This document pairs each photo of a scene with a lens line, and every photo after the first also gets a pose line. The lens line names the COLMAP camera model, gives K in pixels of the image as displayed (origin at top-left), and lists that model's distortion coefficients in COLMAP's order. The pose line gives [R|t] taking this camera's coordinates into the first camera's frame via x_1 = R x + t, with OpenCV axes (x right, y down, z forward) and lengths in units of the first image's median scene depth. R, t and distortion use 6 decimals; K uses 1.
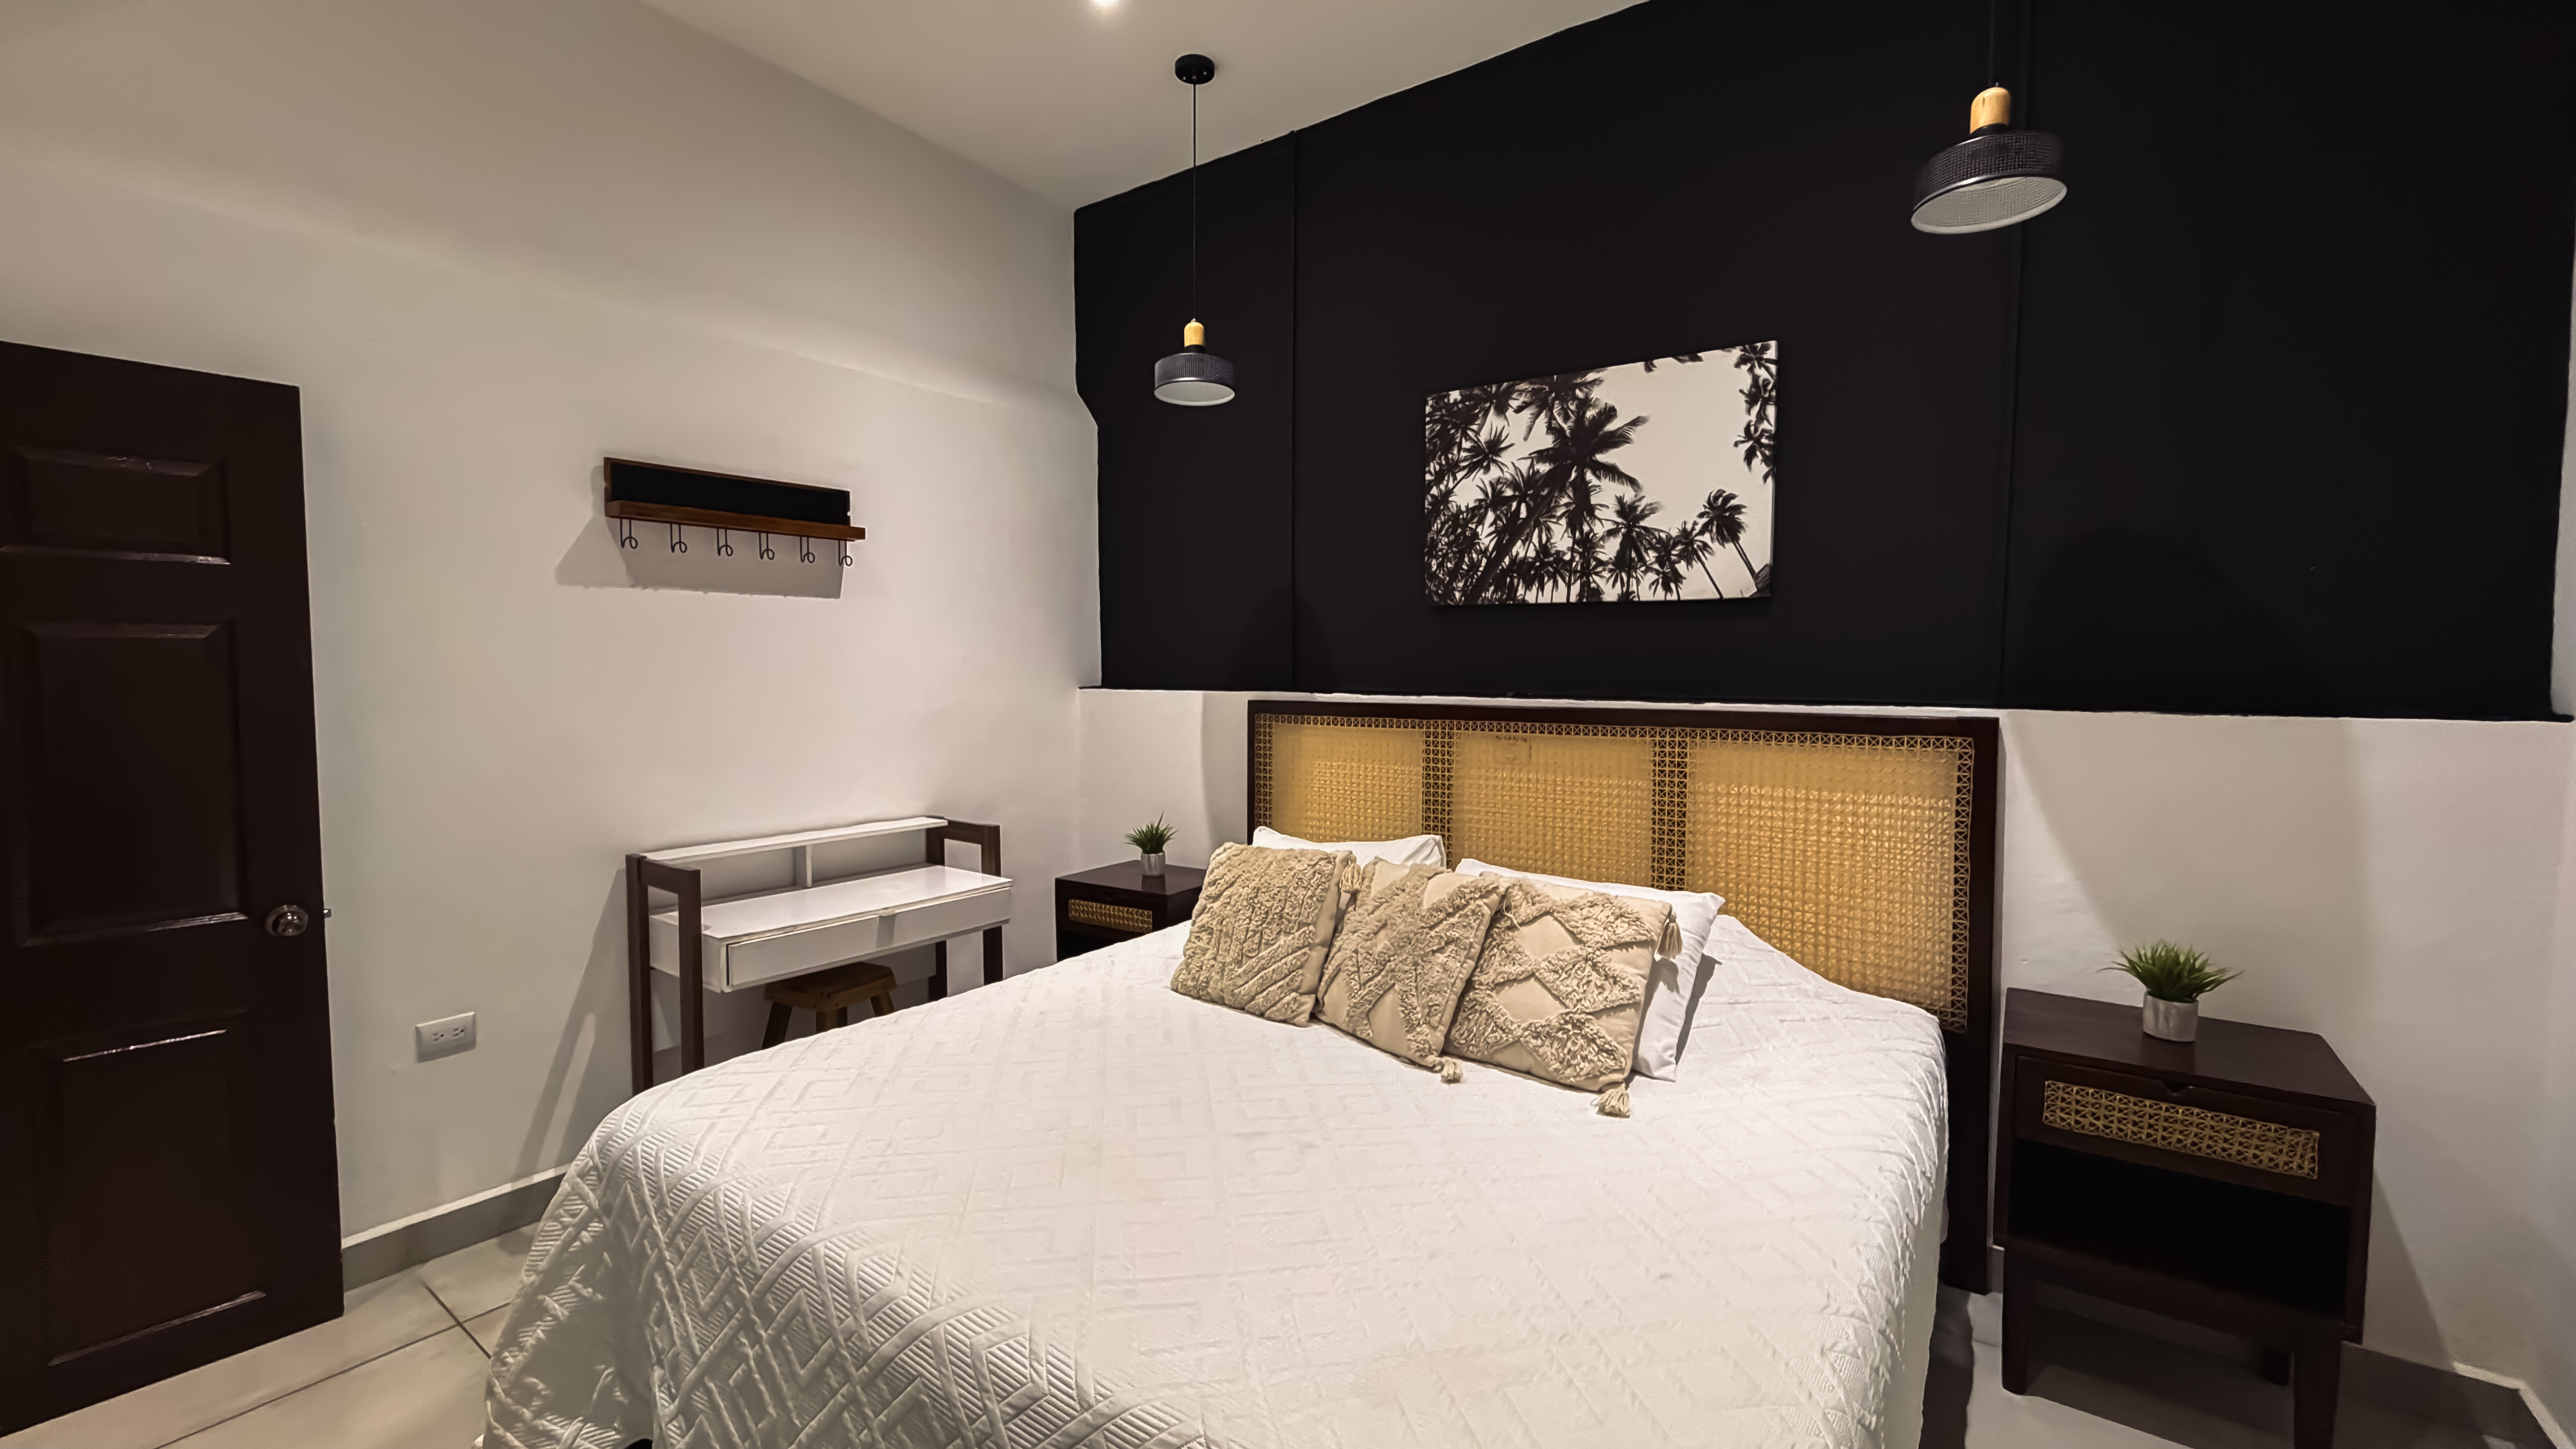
lens RADIAL K [[1039.2, 0, 1290.2], [0, 1039.2, 728.9], [0, 0, 1]] dist [0.000961, -0.000049]
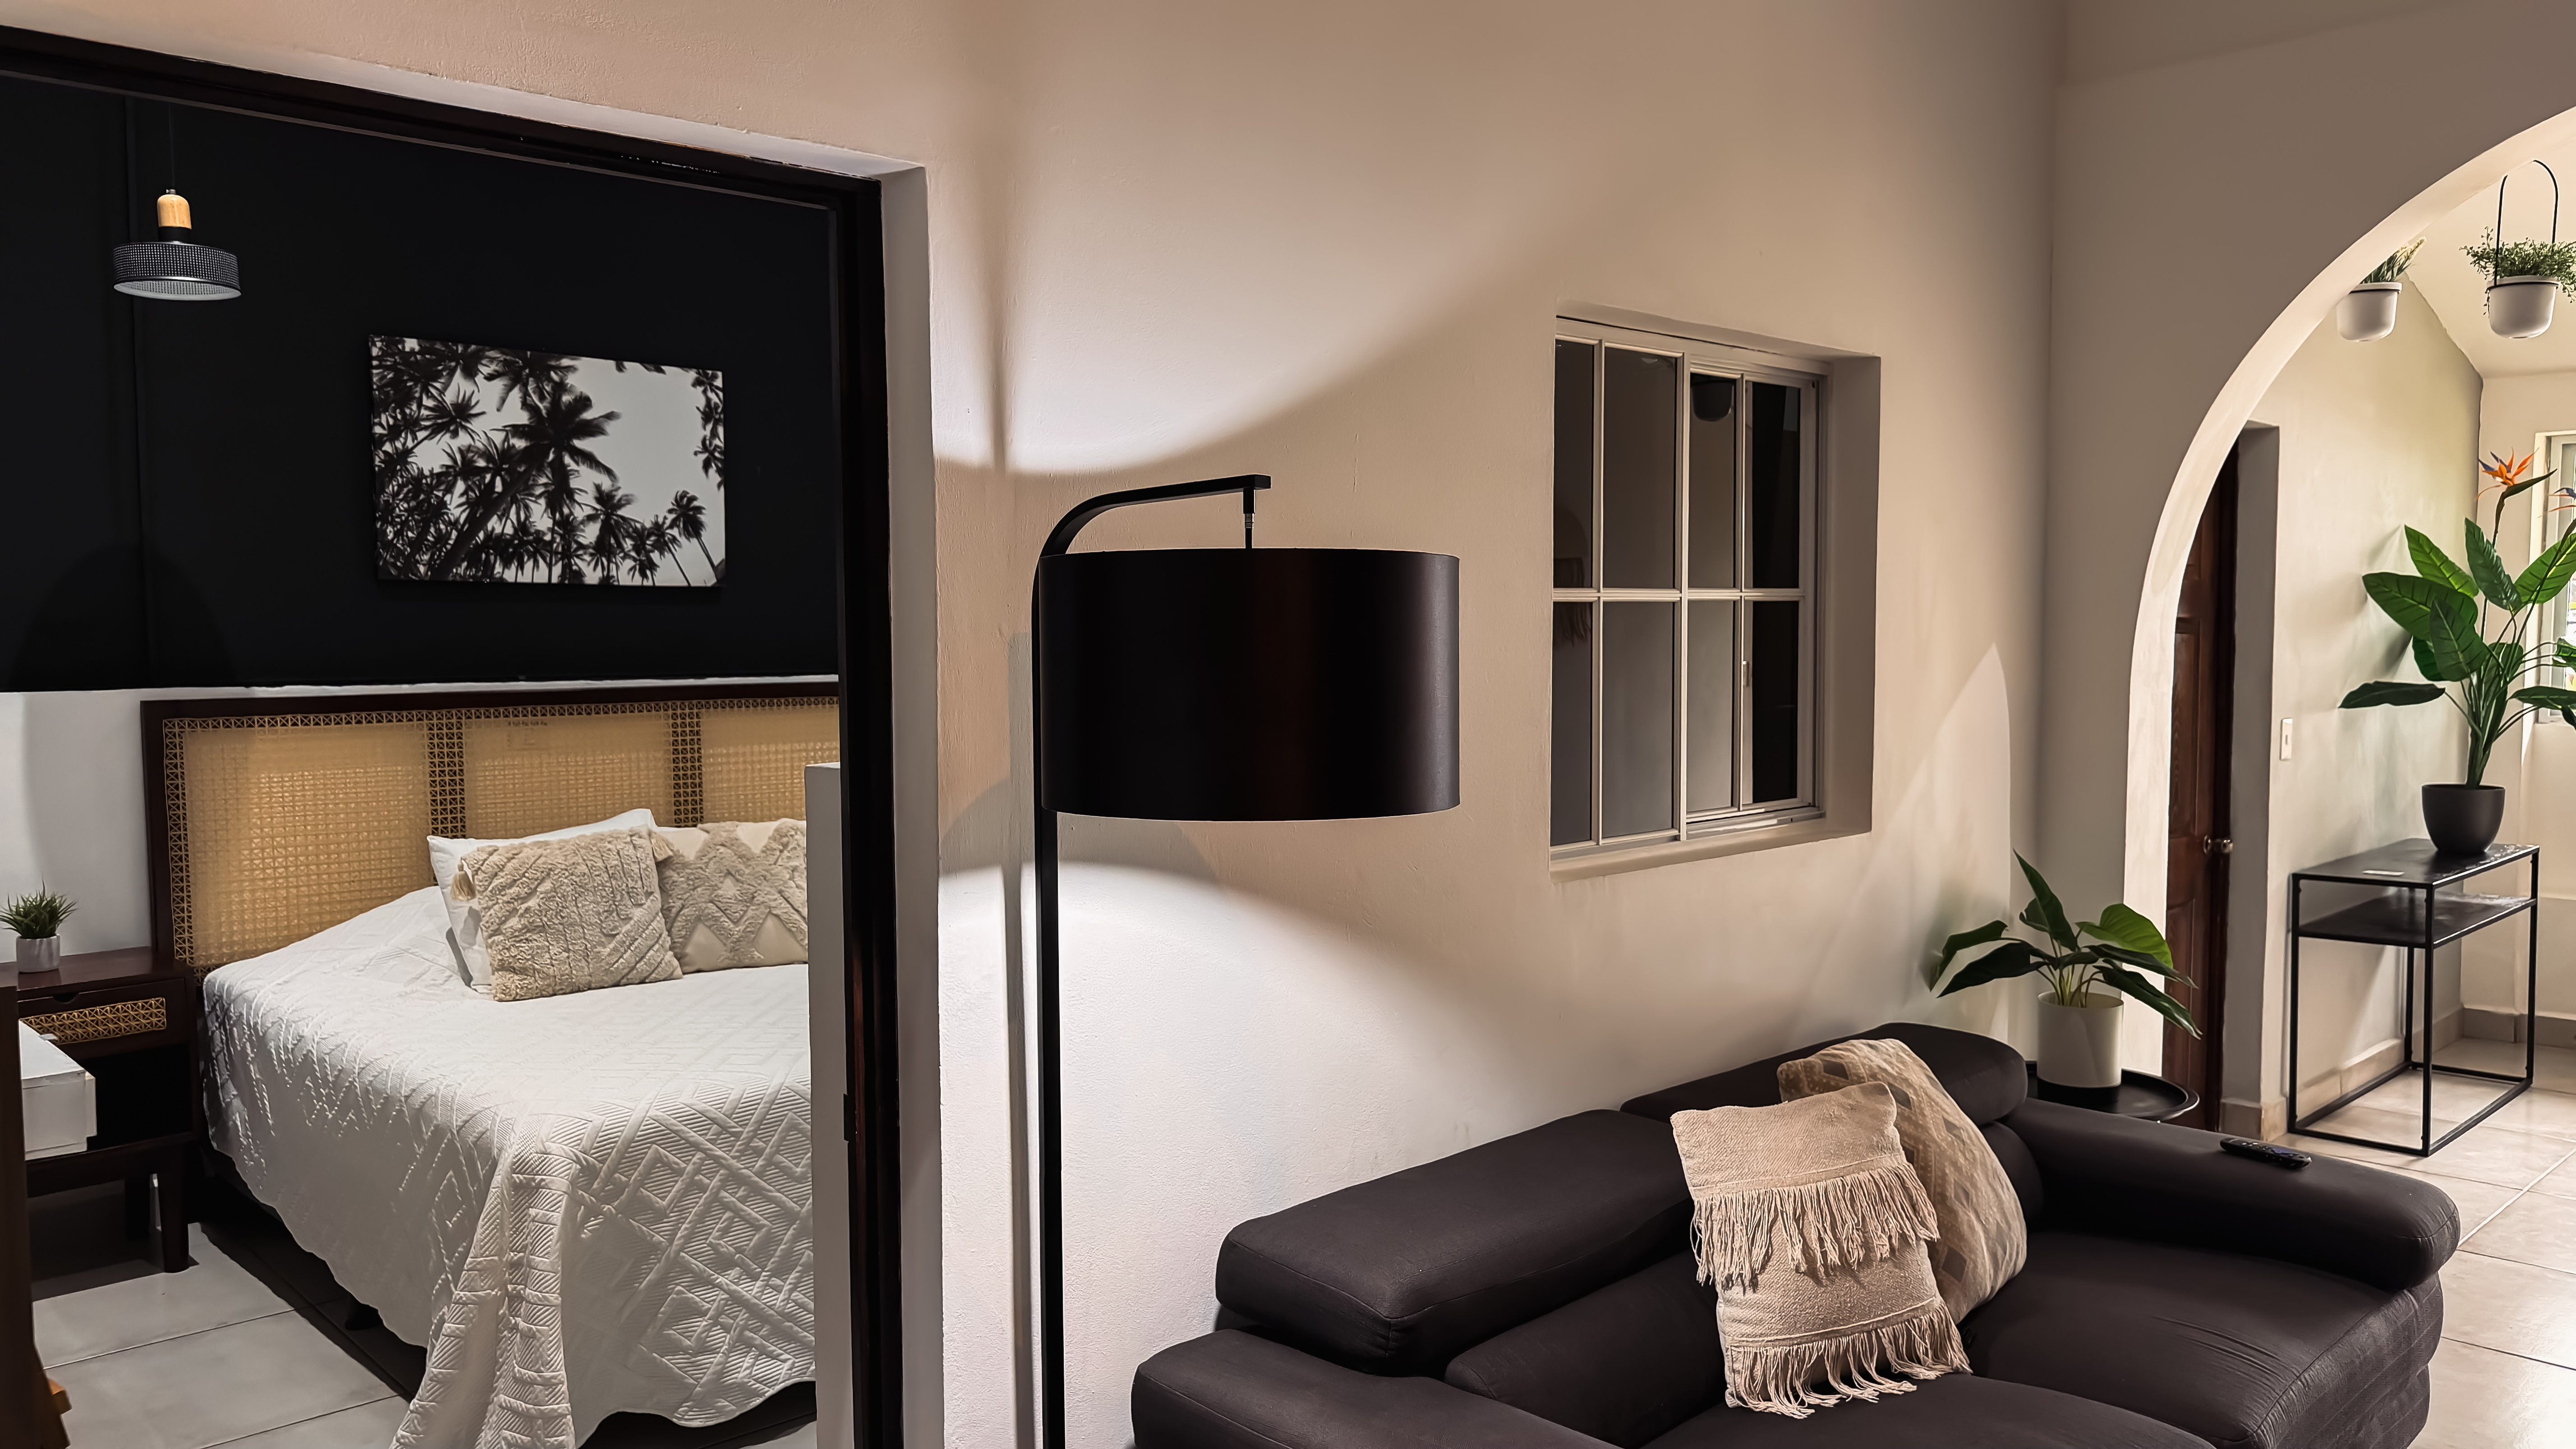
lens RADIAL K [[1803.1, 0, 1287.7], [0, 1803.1, 744.4], [0, 0, 1]] dist [0.068213, 0.002592]
pose [[0.201948, -0.070424, 0.976861, -1.288920], [0.064171, 0.996220, 0.058553, -0.025141], [-0.977292, 0.050862, 0.205704, -0.037266]]
